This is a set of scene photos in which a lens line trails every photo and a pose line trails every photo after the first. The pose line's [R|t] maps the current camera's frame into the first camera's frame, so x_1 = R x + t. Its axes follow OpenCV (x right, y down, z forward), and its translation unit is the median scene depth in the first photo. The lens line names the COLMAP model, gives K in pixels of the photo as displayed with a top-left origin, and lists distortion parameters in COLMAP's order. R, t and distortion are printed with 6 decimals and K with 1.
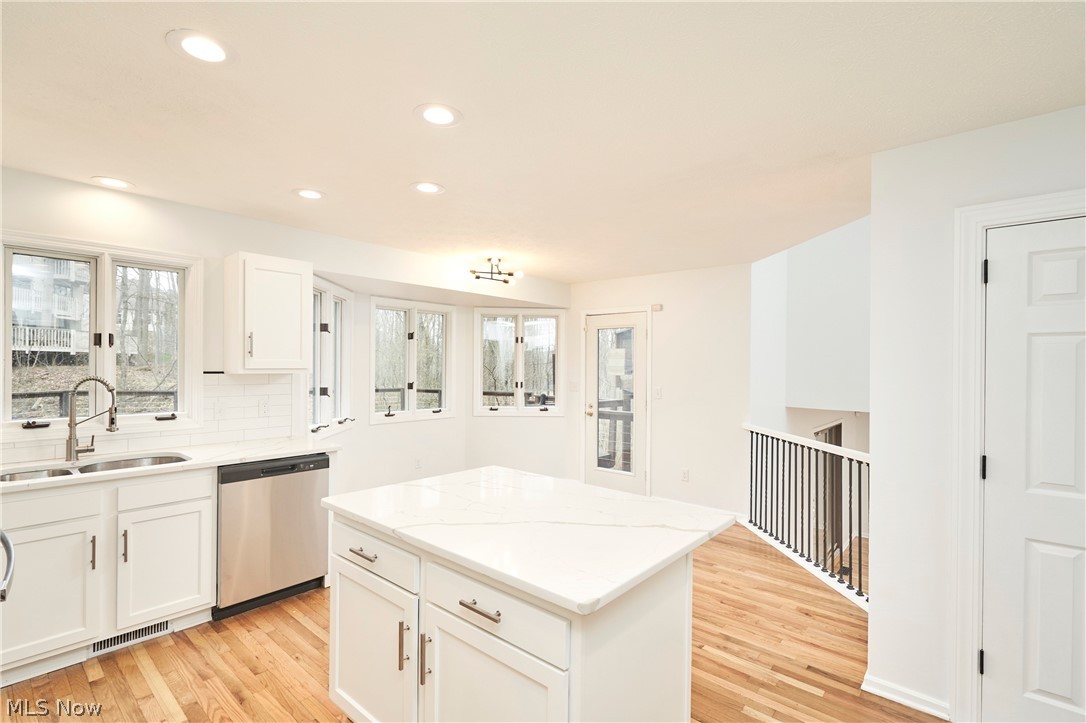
lens RADIAL K [[516.6, 0, 547.3], [0, 516.6, 365.8], [0, 0, 1]] dist [0.004963, -0.000137]
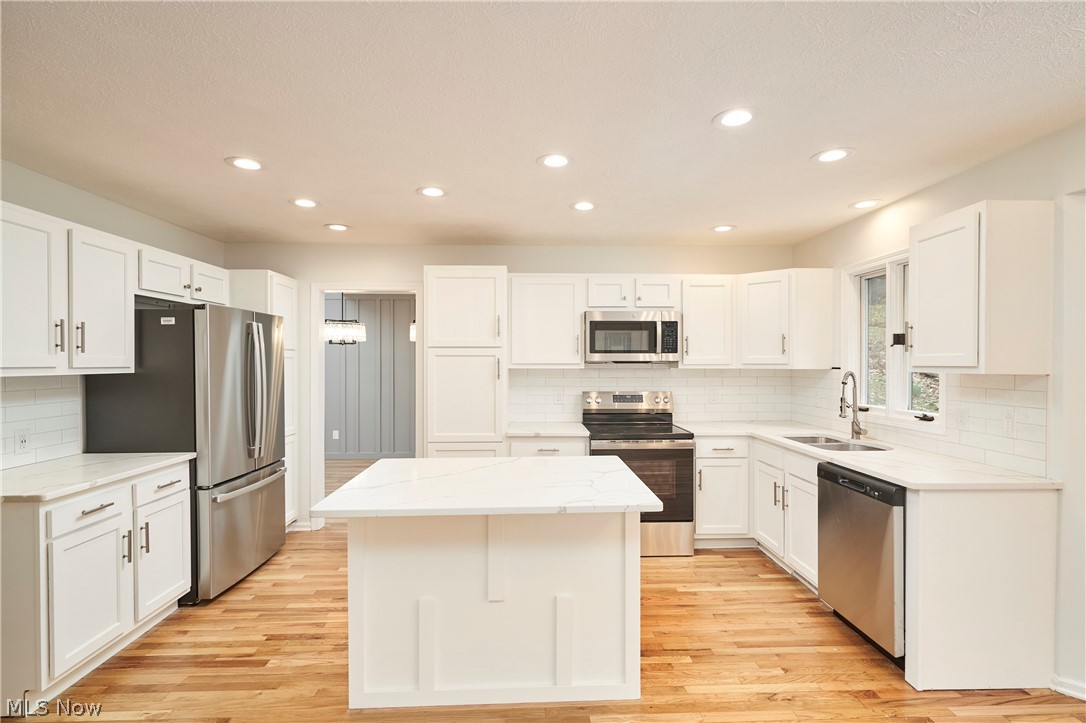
lens RADIAL K [[516.6, 0, 547.3], [0, 516.6, 365.8], [0, 0, 1]] dist [0.004963, -0.000137]
pose [[-0.729763, -0.003183, -0.683693, 0.484284], [-0.008431, 0.999955, 0.004345, 0.008449], [0.683649, 0.008935, -0.729757, 1.409583]]
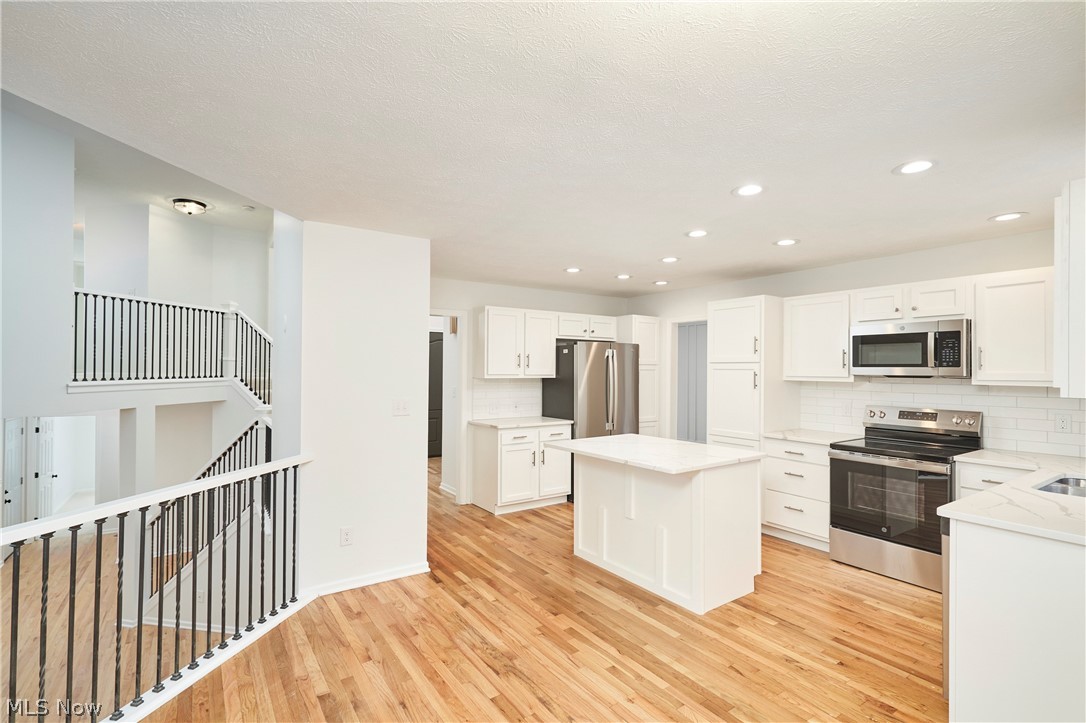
lens RADIAL K [[516.6, 0, 547.3], [0, 516.6, 365.8], [0, 0, 1]] dist [0.004963, -0.000137]
pose [[-0.968033, -0.013086, 0.250481, -0.118248], [-0.013425, 0.999910, 0.000355, -0.014420], [-0.250463, -0.003019, -0.968122, 2.102144]]
